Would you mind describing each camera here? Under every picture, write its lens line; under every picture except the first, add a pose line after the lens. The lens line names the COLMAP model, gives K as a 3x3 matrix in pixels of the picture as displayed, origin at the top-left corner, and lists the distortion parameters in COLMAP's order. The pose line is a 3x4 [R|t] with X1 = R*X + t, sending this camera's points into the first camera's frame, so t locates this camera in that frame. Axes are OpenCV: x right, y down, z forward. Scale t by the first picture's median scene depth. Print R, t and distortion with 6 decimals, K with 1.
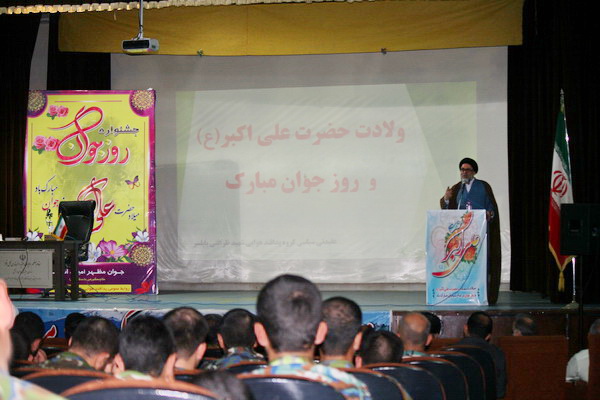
lens RADIAL K [[1558.3, 0, 300.1], [0, 1558.3, 200.1], [0, 0, 1]] dist [-0.145319, 0.000000]
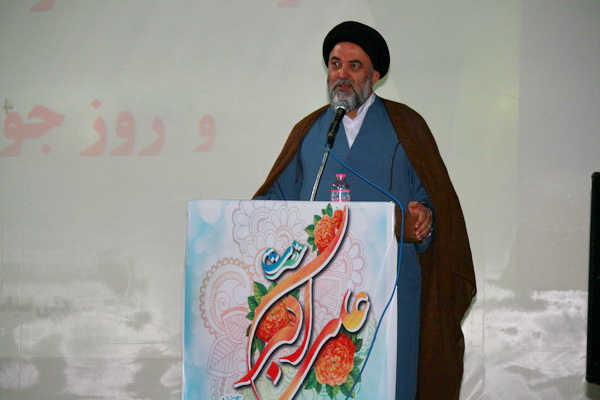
lens RADIAL K [[3211.0, 0, 299.6], [0, 3211.0, 194.2], [0, 0, 1]] dist [4.417273, 0.000000]
pose [[0.998846, 0.015981, -0.045281, 0.128213], [-0.016207, 0.999858, -0.004634, 0.007386], [0.045201, 0.005363, 0.998964, 0.413420]]
